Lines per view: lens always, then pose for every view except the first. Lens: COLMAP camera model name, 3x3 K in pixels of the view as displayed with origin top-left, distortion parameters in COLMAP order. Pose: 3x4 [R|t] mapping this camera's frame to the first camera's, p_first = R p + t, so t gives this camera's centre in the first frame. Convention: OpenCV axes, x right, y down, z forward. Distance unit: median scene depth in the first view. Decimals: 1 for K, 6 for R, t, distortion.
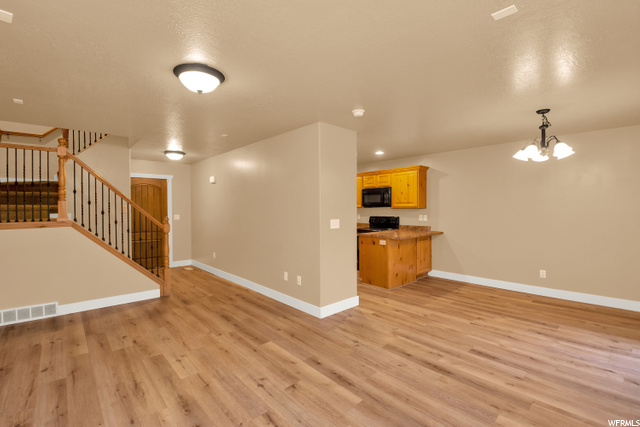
lens RADIAL K [[293.1, 0, 319.2], [0, 293.1, 211.0], [0, 0, 1]] dist [-0.029398, -0.000509]
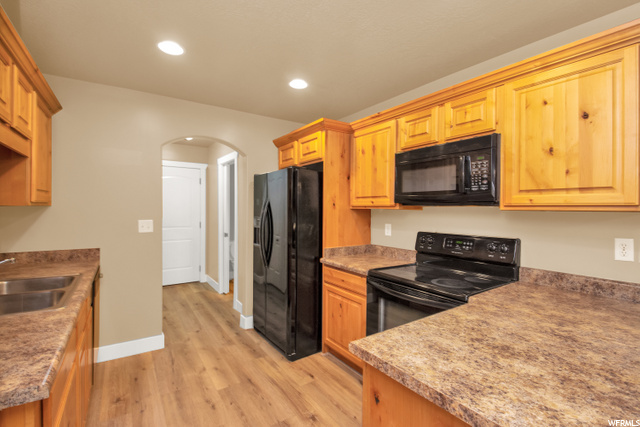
lens RADIAL K [[293.1, 0, 319.2], [0, 293.1, 211.0], [0, 0, 1]] dist [-0.029398, -0.000509]
pose [[0.988792, 0.010756, -0.148914, 0.192589], [-0.011534, 0.999924, -0.004358, -0.009993], [0.148856, 0.006027, 0.988841, 1.138021]]
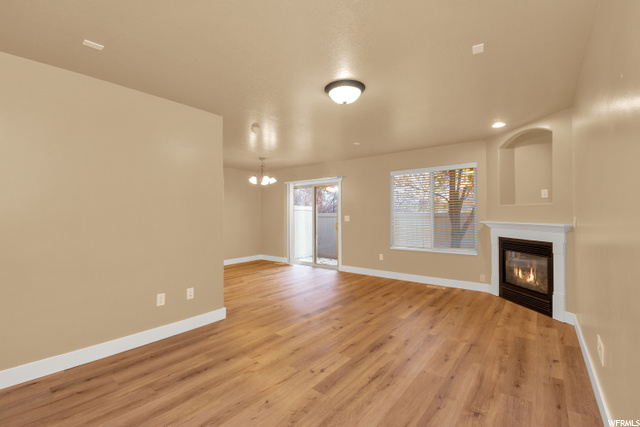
lens RADIAL K [[281.2, 0, 320.4], [0, 281.2, 211.5], [0, 0, 1]] dist [-0.000801, -0.000216]
pose [[-0.171204, 0.019560, 0.985041, -0.937954], [0.019827, 0.999669, -0.016404, 0.032982], [-0.985036, 0.016722, -0.171535, 0.802726]]
